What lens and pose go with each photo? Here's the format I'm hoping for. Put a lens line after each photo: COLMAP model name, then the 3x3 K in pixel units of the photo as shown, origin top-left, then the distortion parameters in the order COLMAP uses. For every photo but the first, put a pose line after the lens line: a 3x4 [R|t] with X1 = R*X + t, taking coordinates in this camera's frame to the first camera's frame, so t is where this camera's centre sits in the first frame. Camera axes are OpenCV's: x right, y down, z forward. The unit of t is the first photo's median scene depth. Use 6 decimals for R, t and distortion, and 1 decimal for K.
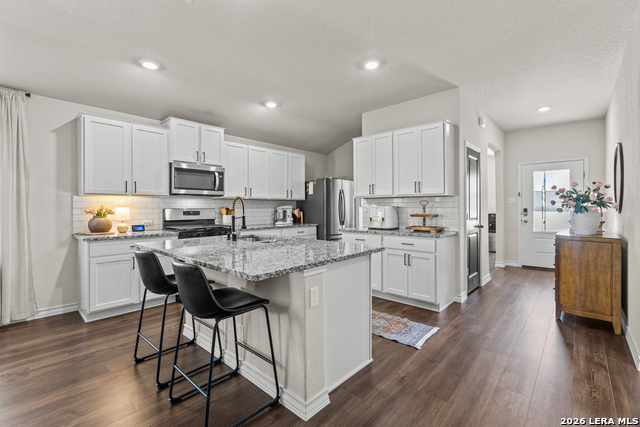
lens RADIAL K [[284.1, 0, 316.2], [0, 284.1, 208.6], [0, 0, 1]] dist [0.001873, -0.000996]
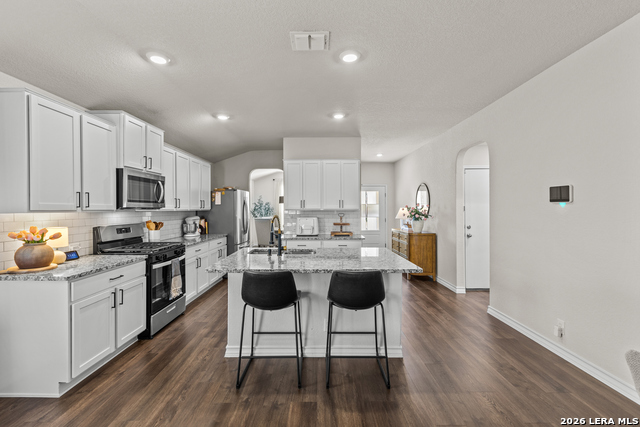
lens RADIAL K [[284.1, 0, 315.4], [0, 284.1, 210.2], [0, 0, 1]] dist [0.001873, -0.000996]
pose [[0.745558, -0.002204, 0.666438, -0.615082], [0.001439, 0.999998, 0.001697, -0.044808], [-0.666440, -0.000306, 0.745559, 0.047078]]
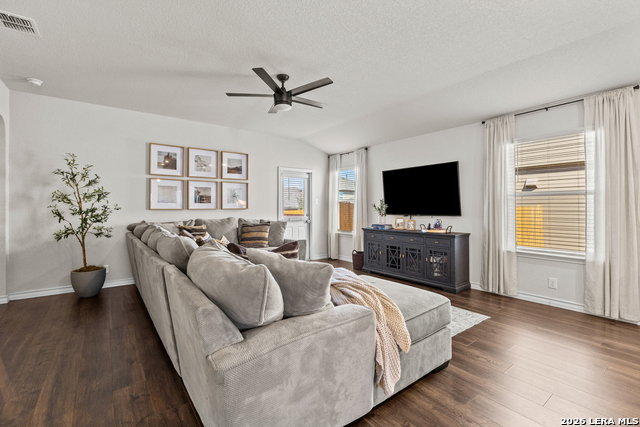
lens RADIAL K [[284.1, 0, 316.5], [0, 284.1, 207.2], [0, 0, 1]] dist [0.001873, -0.000996]
pose [[-0.185004, 0.003059, -0.982733, 0.092556], [0.001889, 0.999994, 0.002757, -0.002746], [0.982736, -0.001346, -0.185009, 0.095226]]
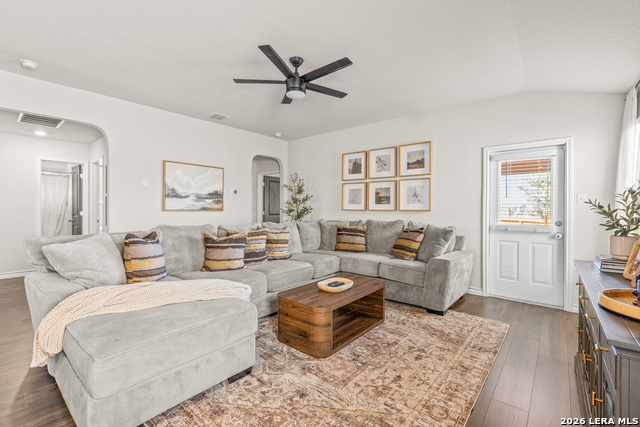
lens RADIAL K [[284.1, 0, 313.1], [0, 284.1, 209.5], [0, 0, 1]] dist [0.001873, -0.000996]
pose [[-0.999688, -0.002217, -0.024886, -0.745252], [-0.002393, 0.999972, 0.007033, -0.002491], [0.024870, 0.007091, -0.999666, 0.600747]]
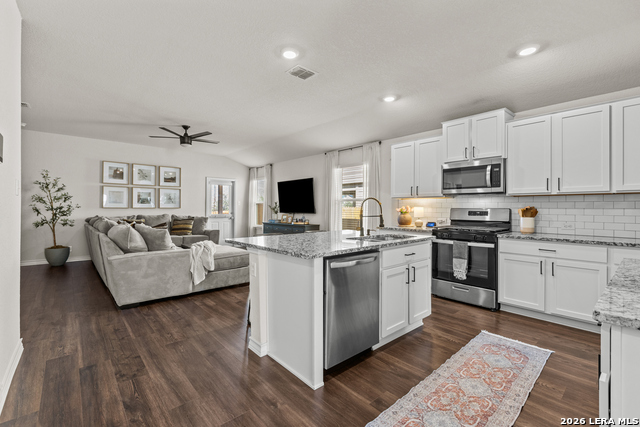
lens RADIAL K [[284.1, 0, 315.7], [0, 284.1, 209.0], [0, 0, 1]] dist [0.001873, -0.000996]
pose [[-0.108732, 0.005292, -0.994057, 0.584019], [-0.005331, 0.999968, 0.005907, -0.001002], [0.994057, 0.005942, -0.108700, 0.620803]]
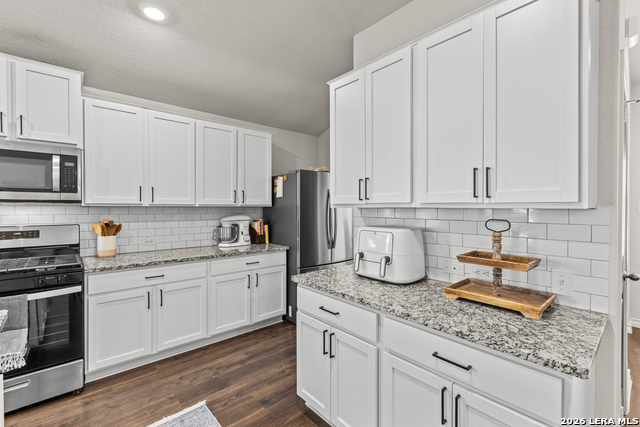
lens RADIAL K [[284.1, 0, 315.2], [0, 284.1, 210.2], [0, 0, 1]] dist [0.001873, -0.000996]
pose [[0.994152, 0.006539, -0.107788, 0.176492], [-0.005625, 0.999946, 0.008779, -0.040308], [0.107839, -0.008121, 0.994135, 0.581868]]
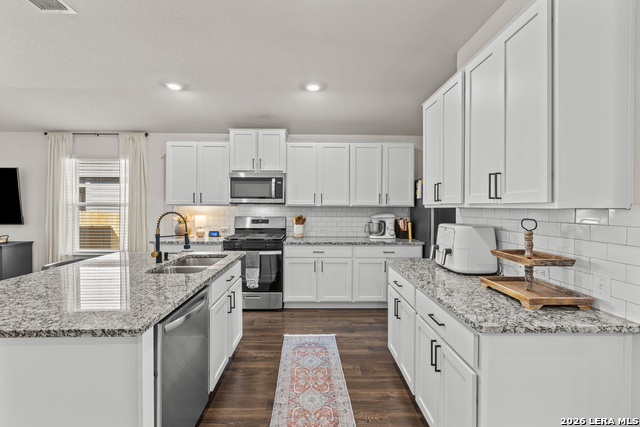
lens RADIAL K [[284.1, 0, 315.6], [0, 284.1, 209.9], [0, 0, 1]] dist [0.001873, -0.000996]
pose [[0.690226, 0.014609, -0.723446, 0.440447], [-0.008024, 0.999889, 0.012536, -0.041116], [0.723549, -0.002848, 0.690267, 0.494375]]
